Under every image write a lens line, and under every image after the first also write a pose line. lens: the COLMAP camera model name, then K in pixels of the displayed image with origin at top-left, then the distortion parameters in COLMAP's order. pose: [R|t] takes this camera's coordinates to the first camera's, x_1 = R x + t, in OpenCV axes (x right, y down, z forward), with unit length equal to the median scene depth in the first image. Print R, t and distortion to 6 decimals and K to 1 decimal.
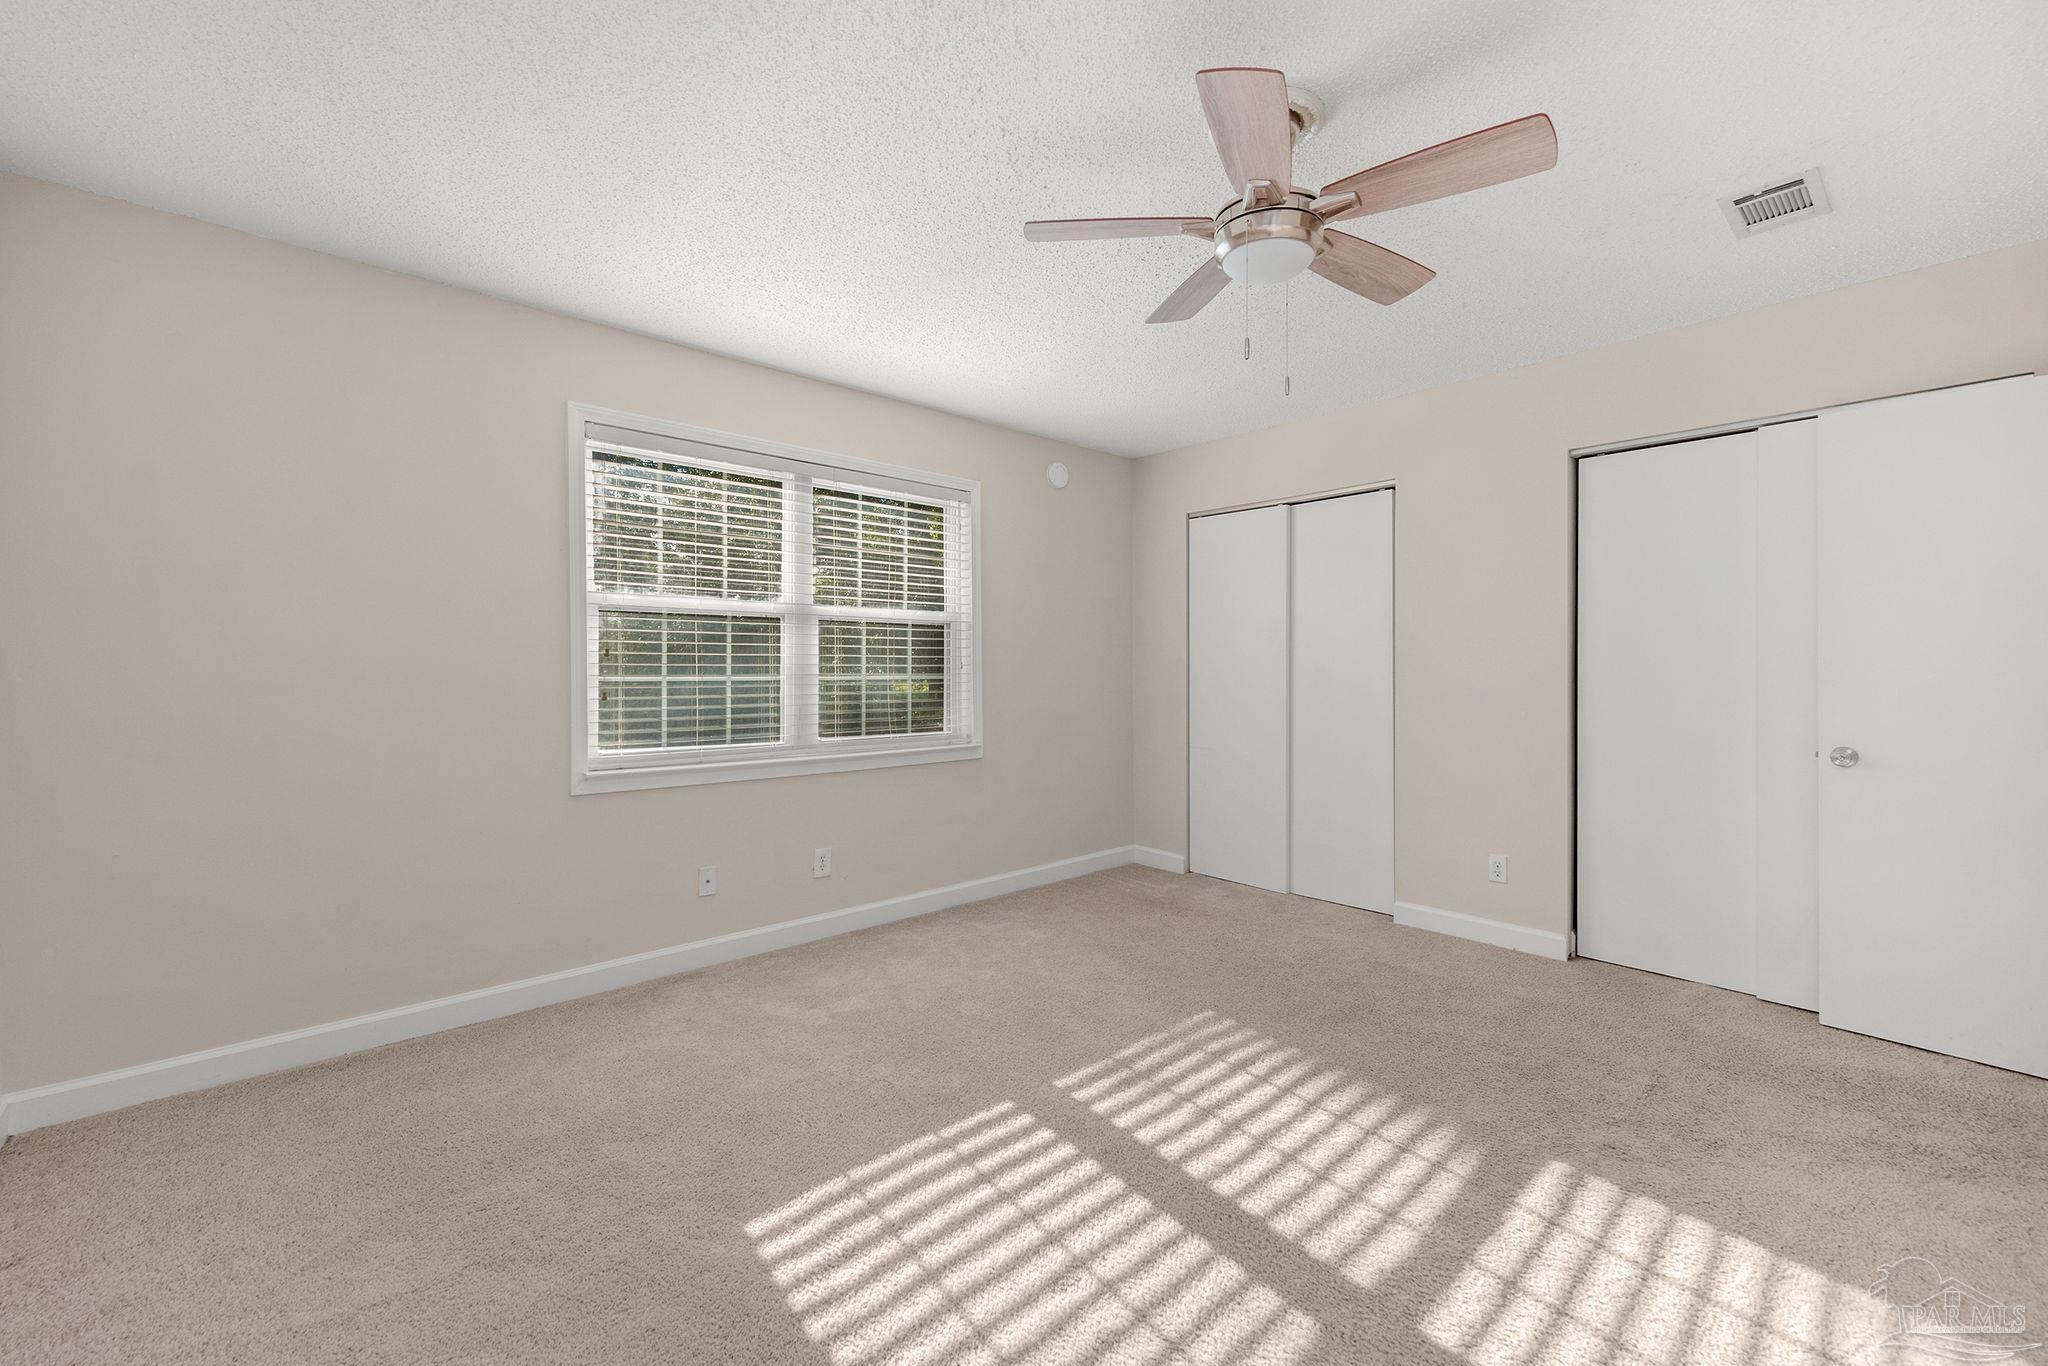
lens RADIAL K [[857.4, 0, 1030.4], [0, 857.4, 670.4], [0, 0, 1]] dist [0.009091, -0.000162]
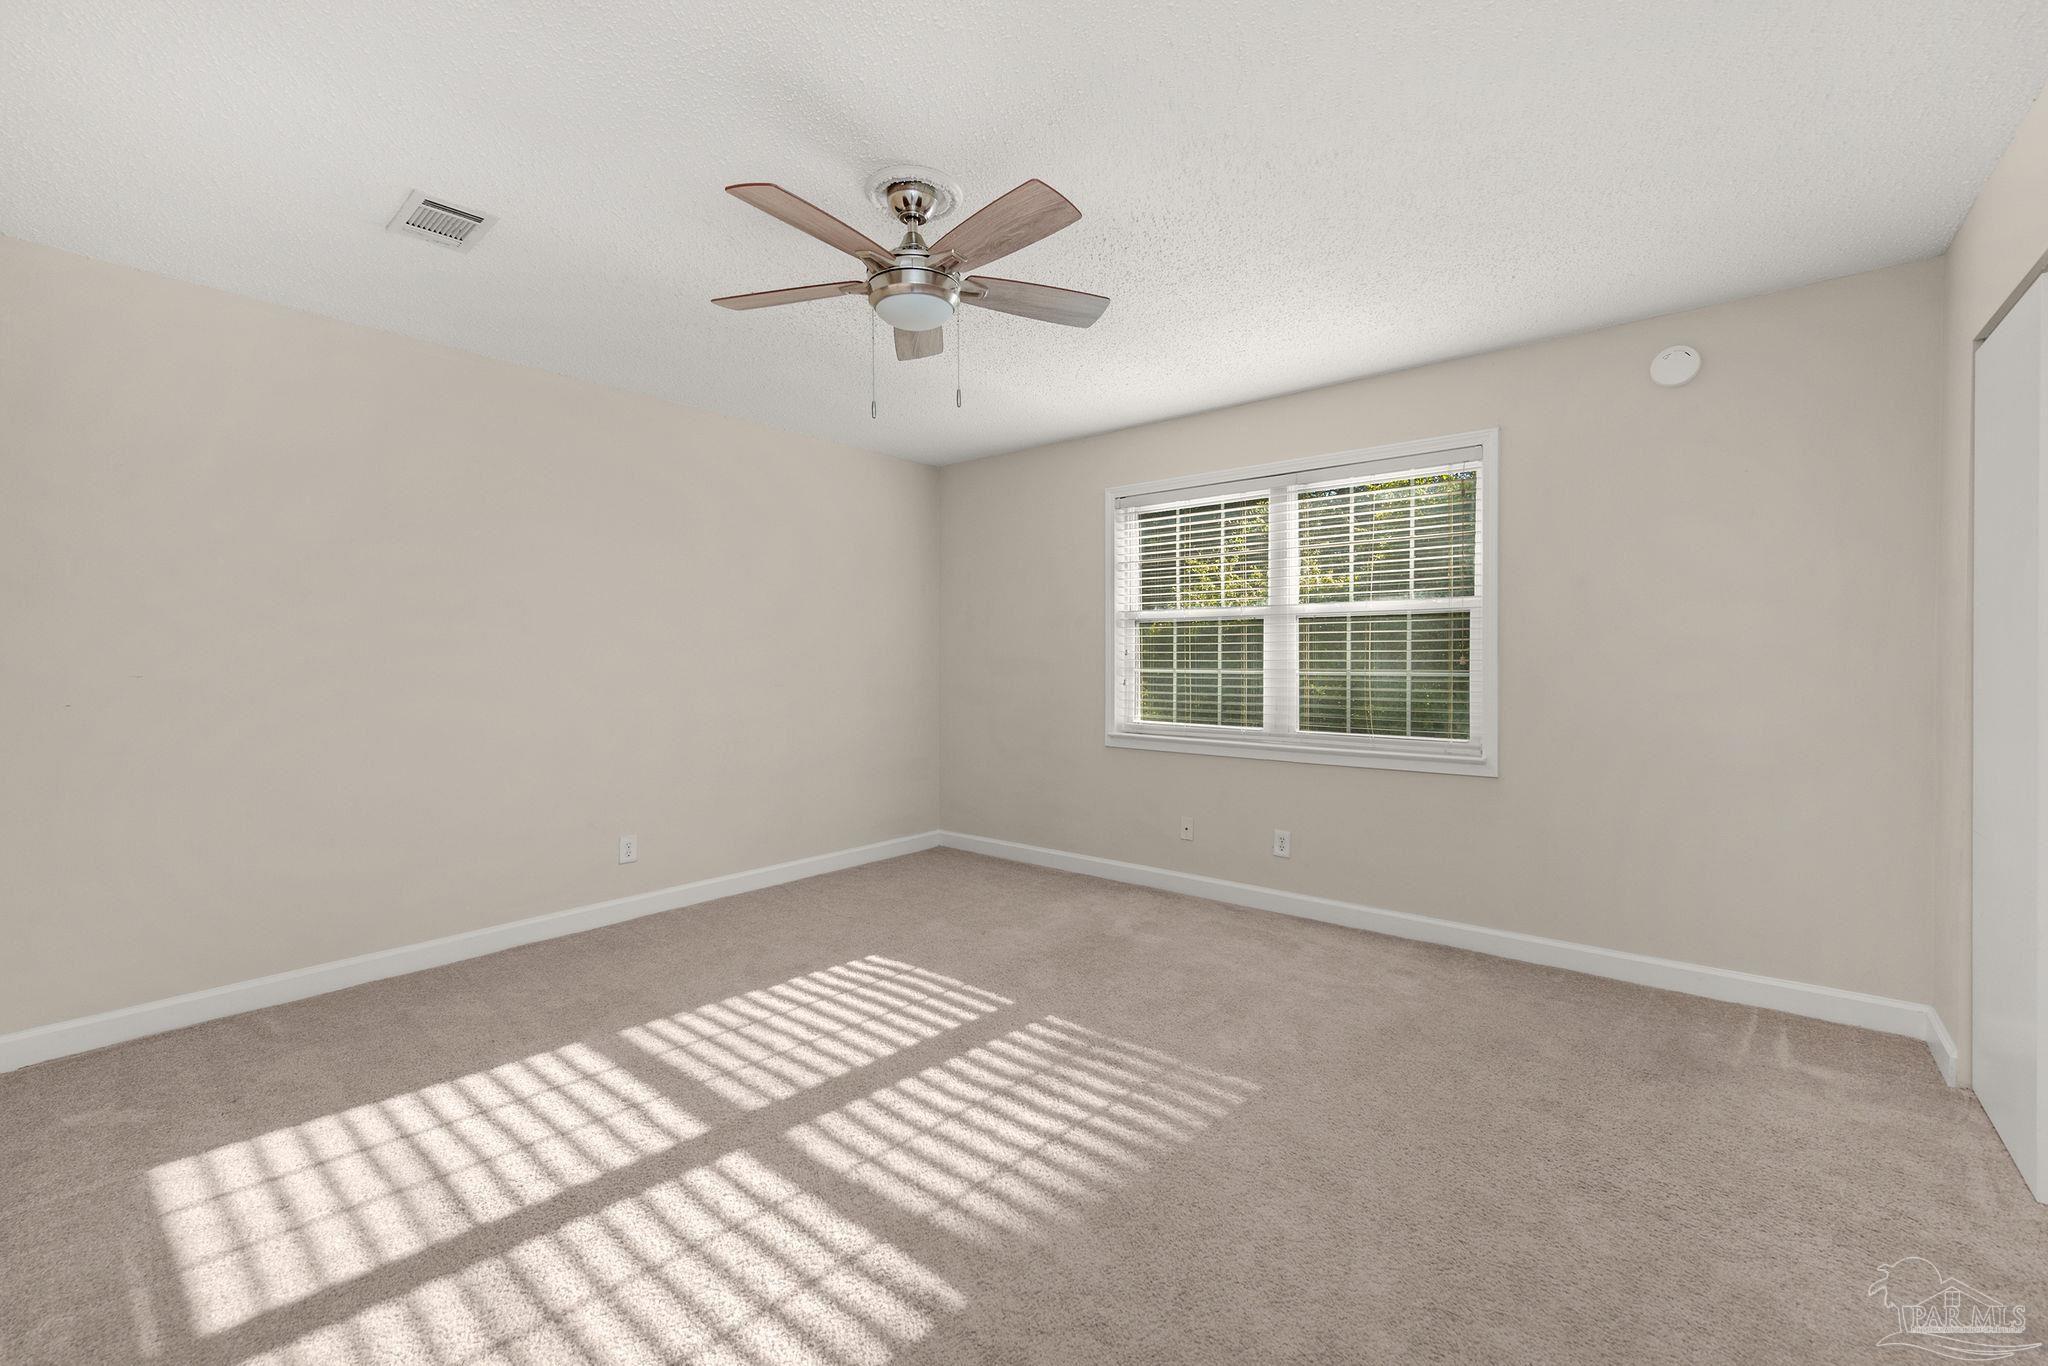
lens RADIAL K [[857.4, 0, 1030.4], [0, 857.4, 670.4], [0, 0, 1]] dist [0.009091, -0.000162]
pose [[0.121601, 0.007566, -0.992550, 0.998158], [-0.006099, 0.999958, 0.006875, 0.000839], [0.992560, 0.005218, 0.121642, 0.698483]]
